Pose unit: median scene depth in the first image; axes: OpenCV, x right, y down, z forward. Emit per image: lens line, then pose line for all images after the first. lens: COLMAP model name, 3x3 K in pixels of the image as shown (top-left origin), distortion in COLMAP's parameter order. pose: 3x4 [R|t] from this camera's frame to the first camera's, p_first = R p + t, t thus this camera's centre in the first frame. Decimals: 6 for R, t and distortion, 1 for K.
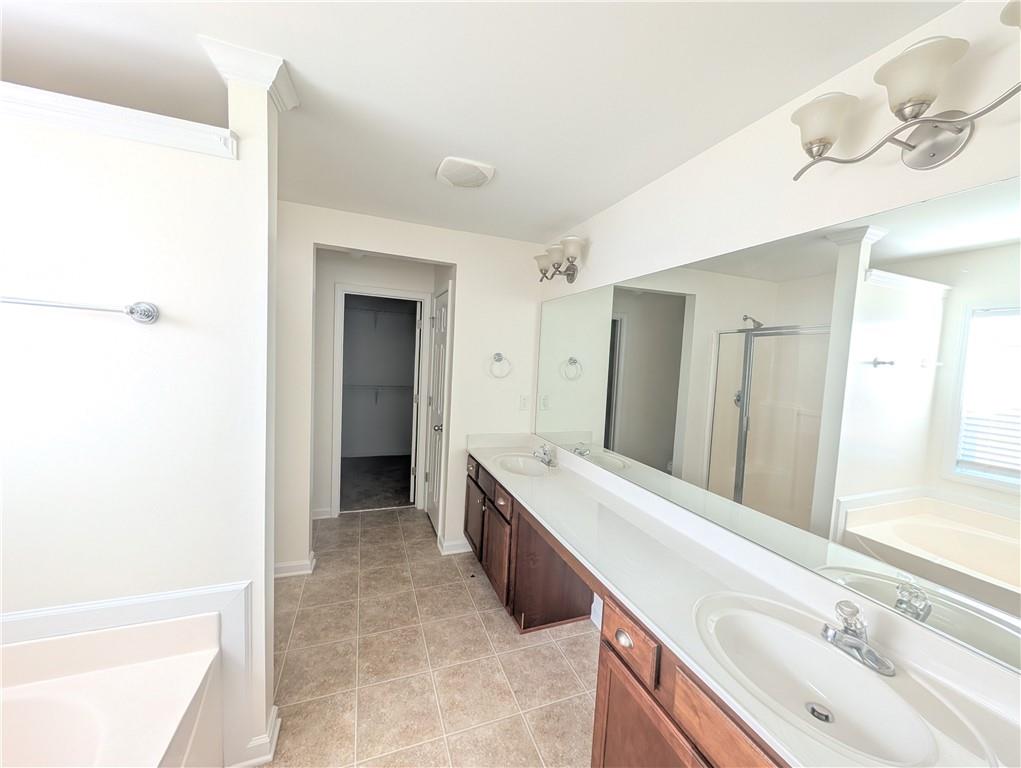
lens RADIAL K [[386.8, 0, 513.4], [0, 386.8, 385.1], [0, 0, 1]] dist [-0.000164, -0.000118]
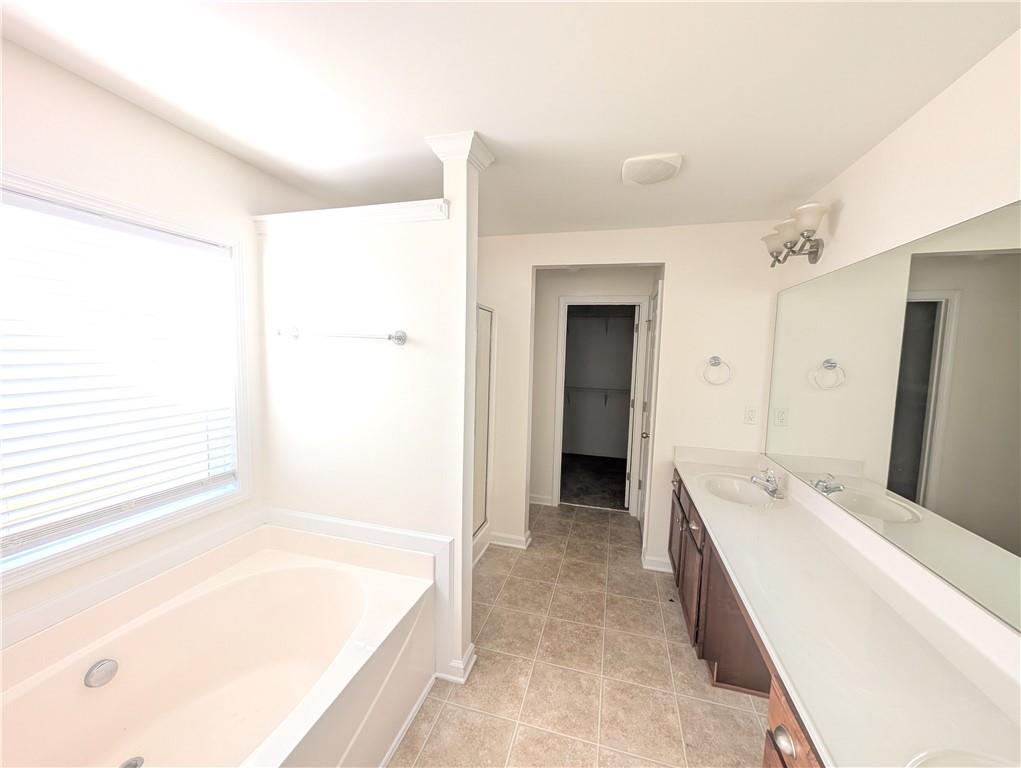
lens RADIAL K [[386.8, 0, 513.4], [0, 386.8, 385.1], [0, 0, 1]] dist [-0.000164, -0.000118]
pose [[0.804325, 0.021702, -0.593794, 0.131135], [-0.025453, 0.999674, 0.002057, -0.009472], [0.593645, 0.013459, 0.804615, 0.033767]]
